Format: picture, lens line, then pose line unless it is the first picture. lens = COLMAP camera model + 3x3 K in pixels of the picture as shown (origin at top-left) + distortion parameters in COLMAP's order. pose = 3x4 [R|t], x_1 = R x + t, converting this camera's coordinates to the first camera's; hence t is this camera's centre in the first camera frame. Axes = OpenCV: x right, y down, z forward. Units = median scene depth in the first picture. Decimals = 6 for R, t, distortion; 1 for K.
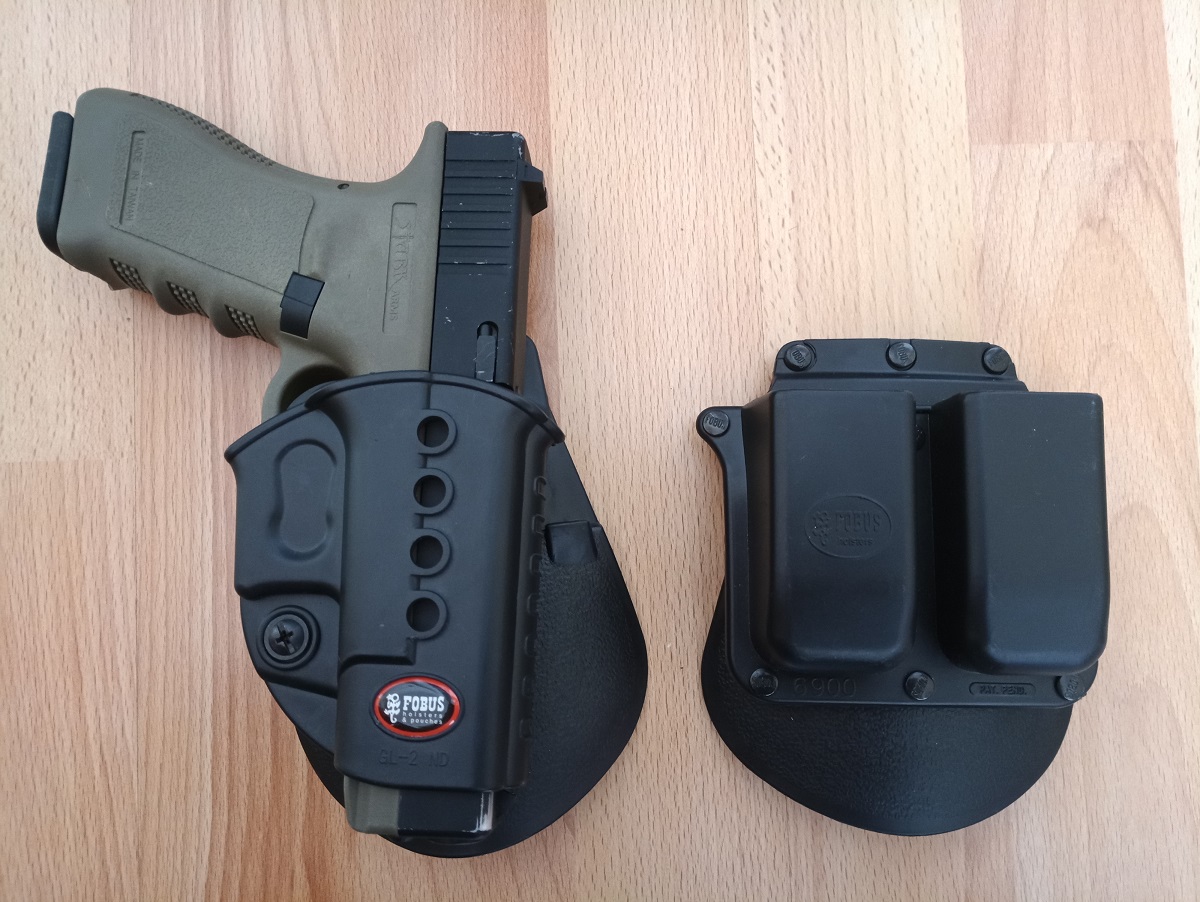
lens RADIAL K [[923.1, 0, 604.1], [0, 923.1, 450.7], [0, 0, 1]] dist [0.028924, -0.041050]
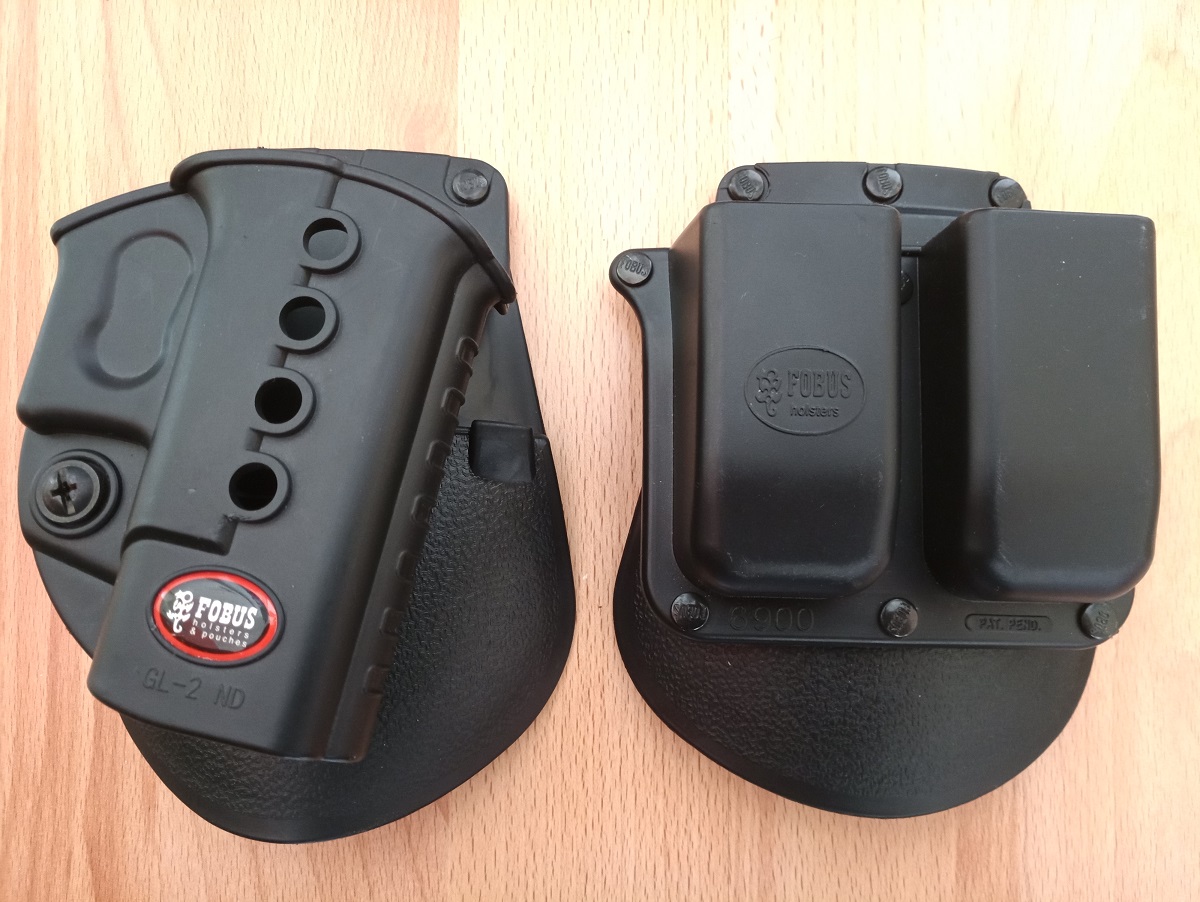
lens RADIAL K [[913.9, 0, 595.0], [0, 913.9, 421.4], [0, 0, 1]] dist [0.029644, -0.038156]
pose [[0.998772, 0.045126, 0.020440, 0.057221], [-0.045543, 0.998754, 0.020395, 0.067106], [-0.019495, -0.021301, 0.999583, 0.249452]]
